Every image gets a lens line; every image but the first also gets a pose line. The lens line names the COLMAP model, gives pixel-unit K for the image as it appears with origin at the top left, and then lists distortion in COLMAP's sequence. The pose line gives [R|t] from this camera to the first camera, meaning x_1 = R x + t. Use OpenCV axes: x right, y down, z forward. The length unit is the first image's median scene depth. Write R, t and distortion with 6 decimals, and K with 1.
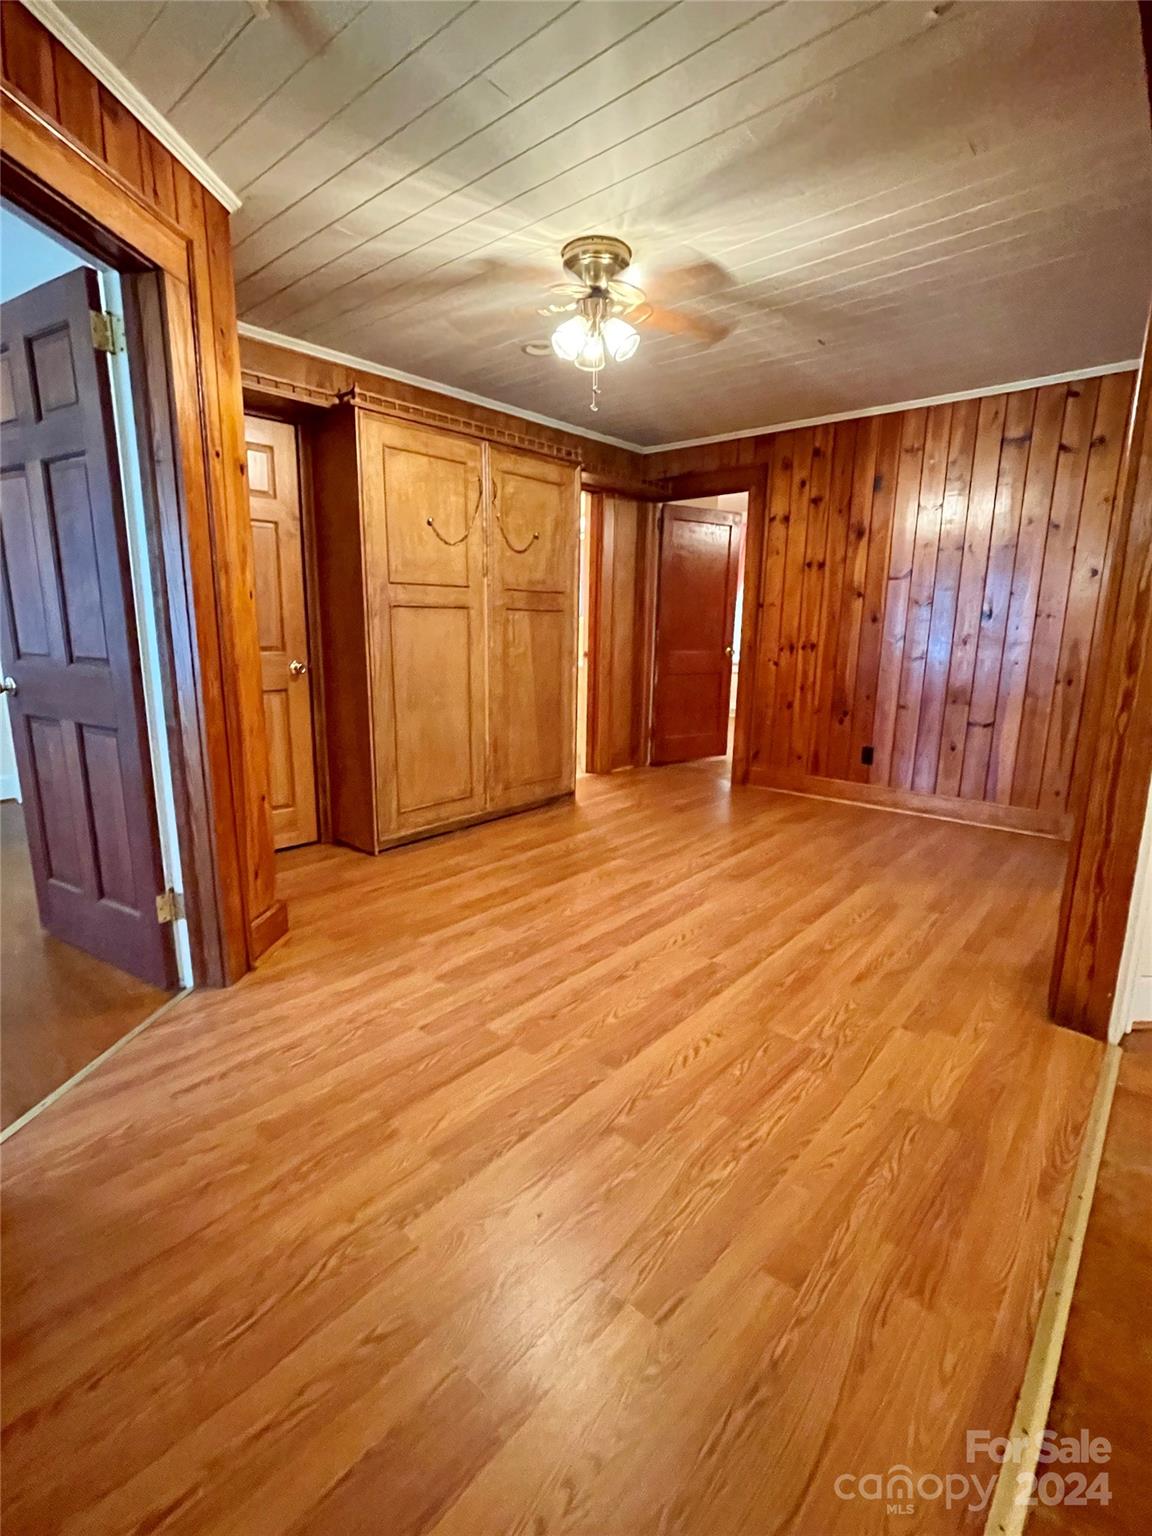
lens RADIAL K [[713.5, 0, 577.1], [0, 713.5, 762.5], [0, 0, 1]] dist [-0.001963, 0.001221]
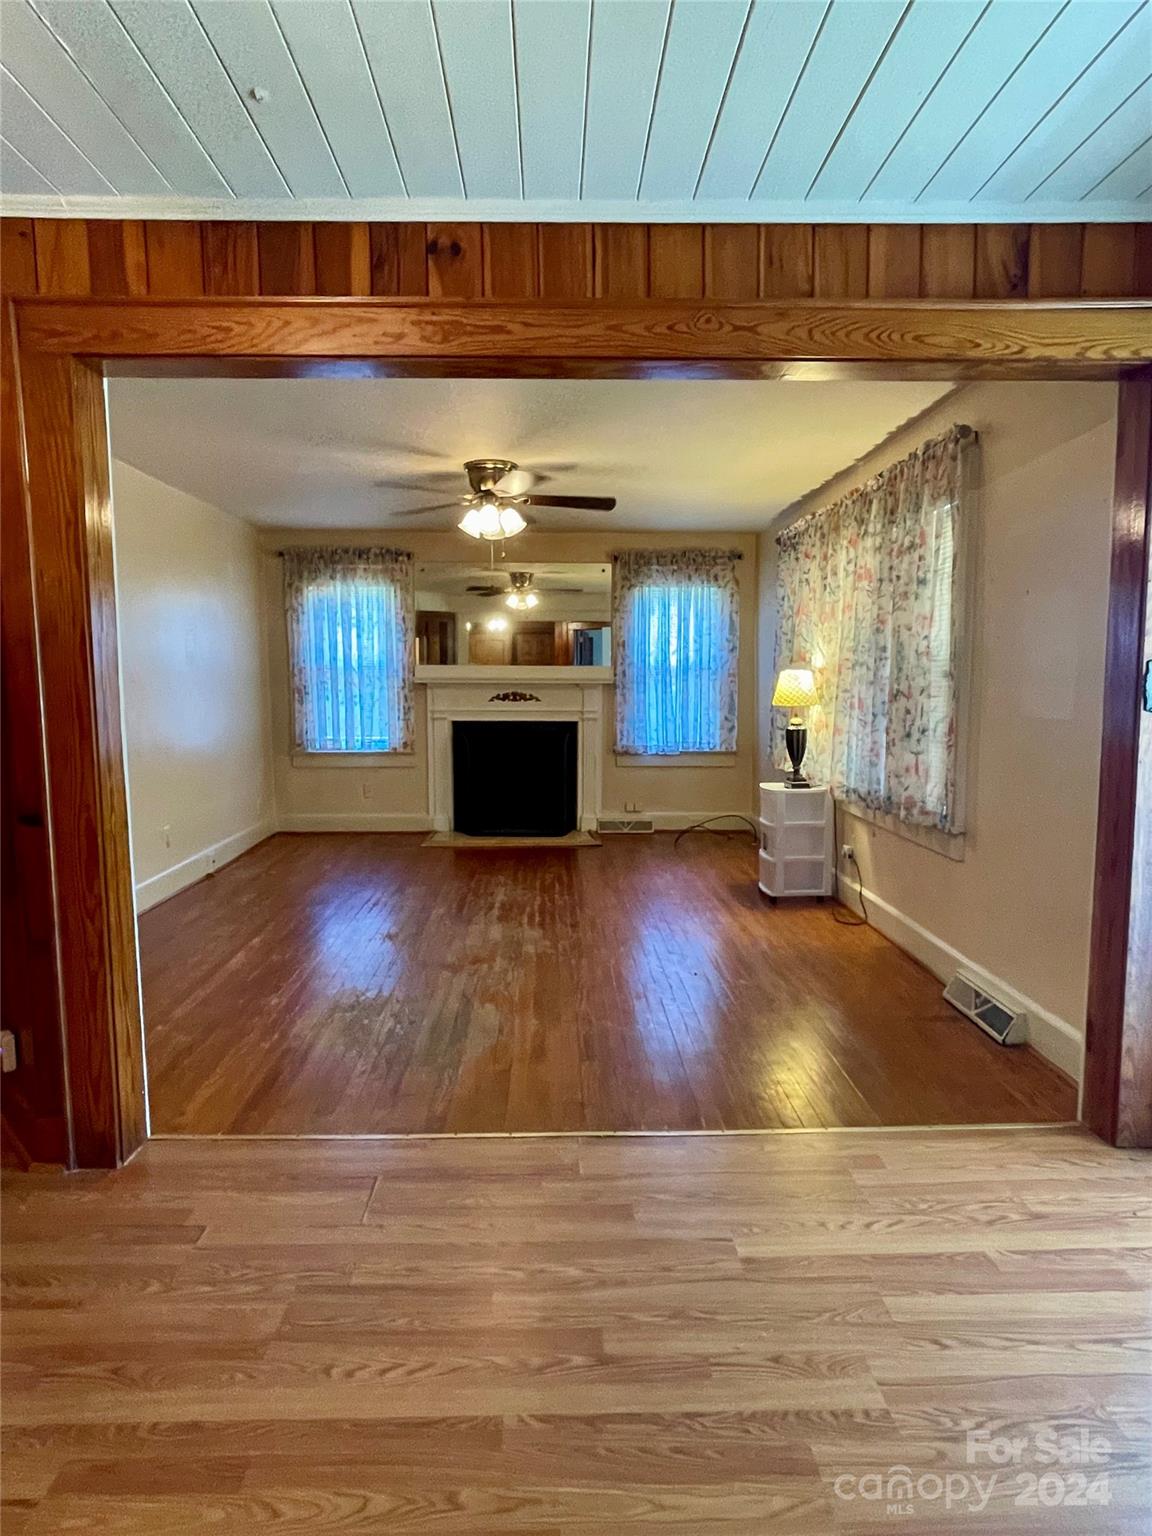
lens RADIAL K [[872.9, 0, 577.1], [0, 872.9, 761.8], [0, 0, 1]] dist [-0.005733, 0.000941]
pose [[-0.670552, -0.074817, 0.738080, -0.276673], [0.148387, 0.961270, 0.232252, -0.166955], [-0.726871, 0.265259, -0.633480, 0.665238]]
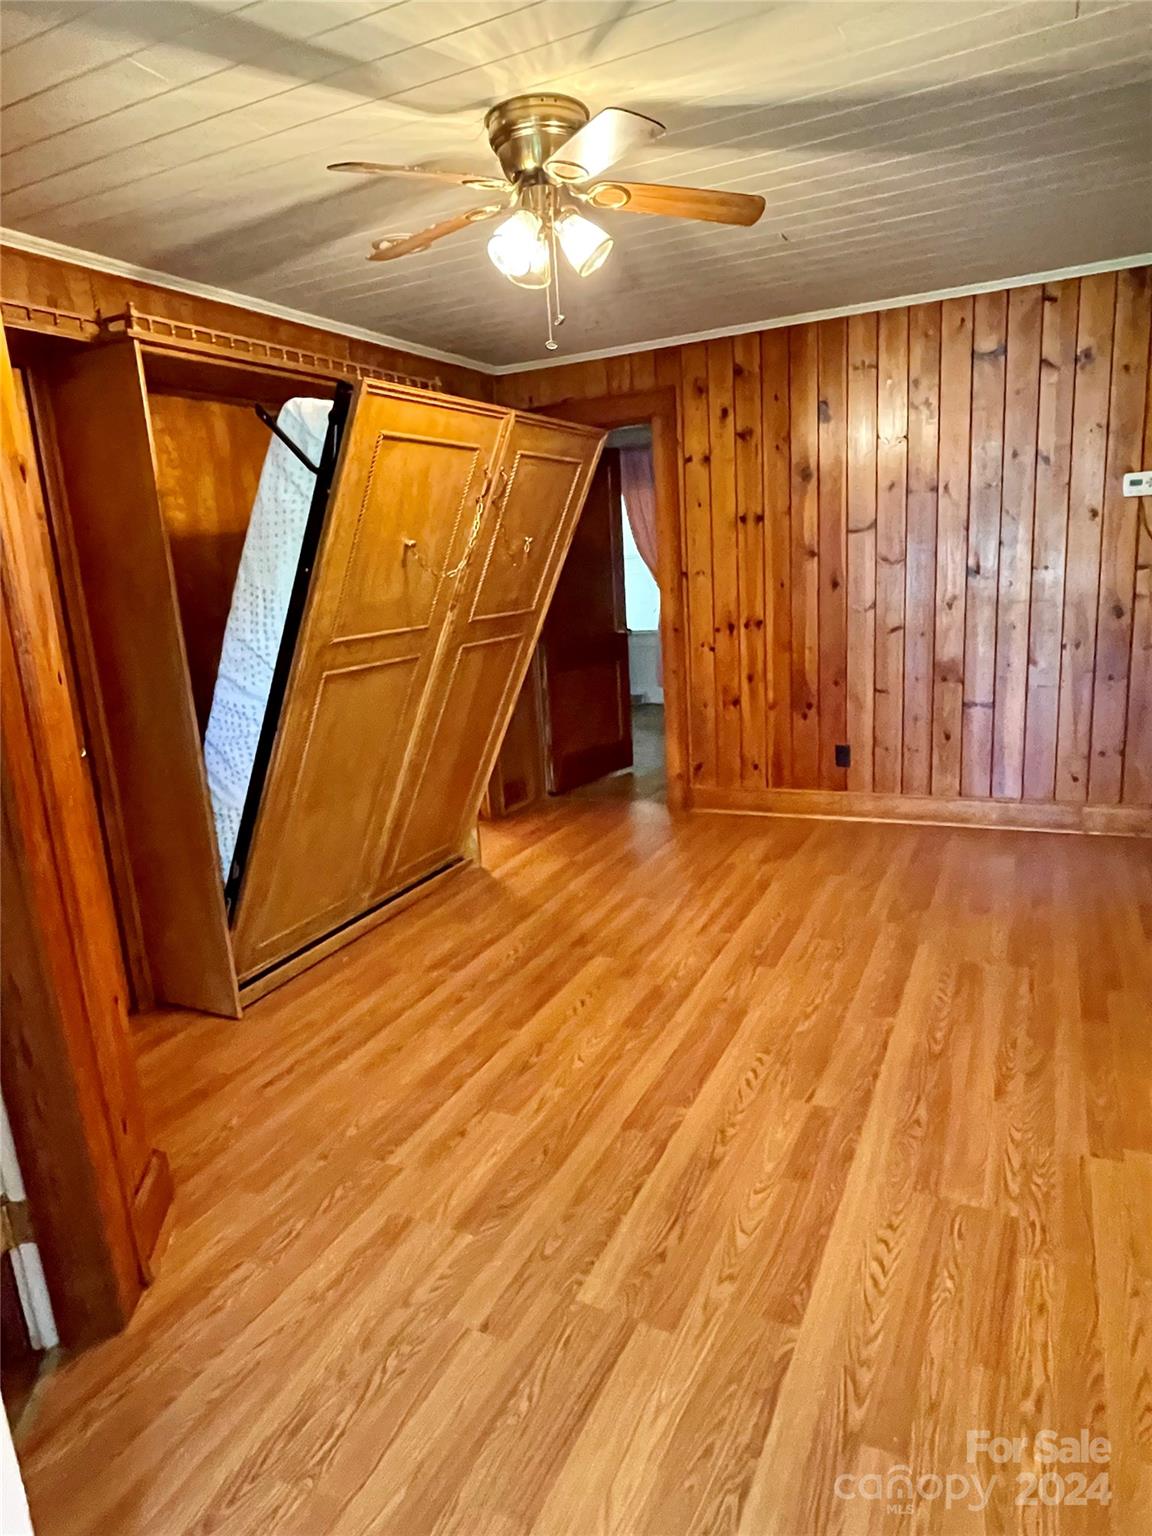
lens RADIAL K [[933.0, 0, 574.2], [0, 933.0, 765.9], [0, 0, 1]] dist [0.006811, -0.011395]
pose [[0.962778, -0.130972, 0.236444, -0.153251], [0.127184, 0.991386, 0.031268, -0.085425], [-0.238503, -0.000032, 0.971142, 0.087681]]
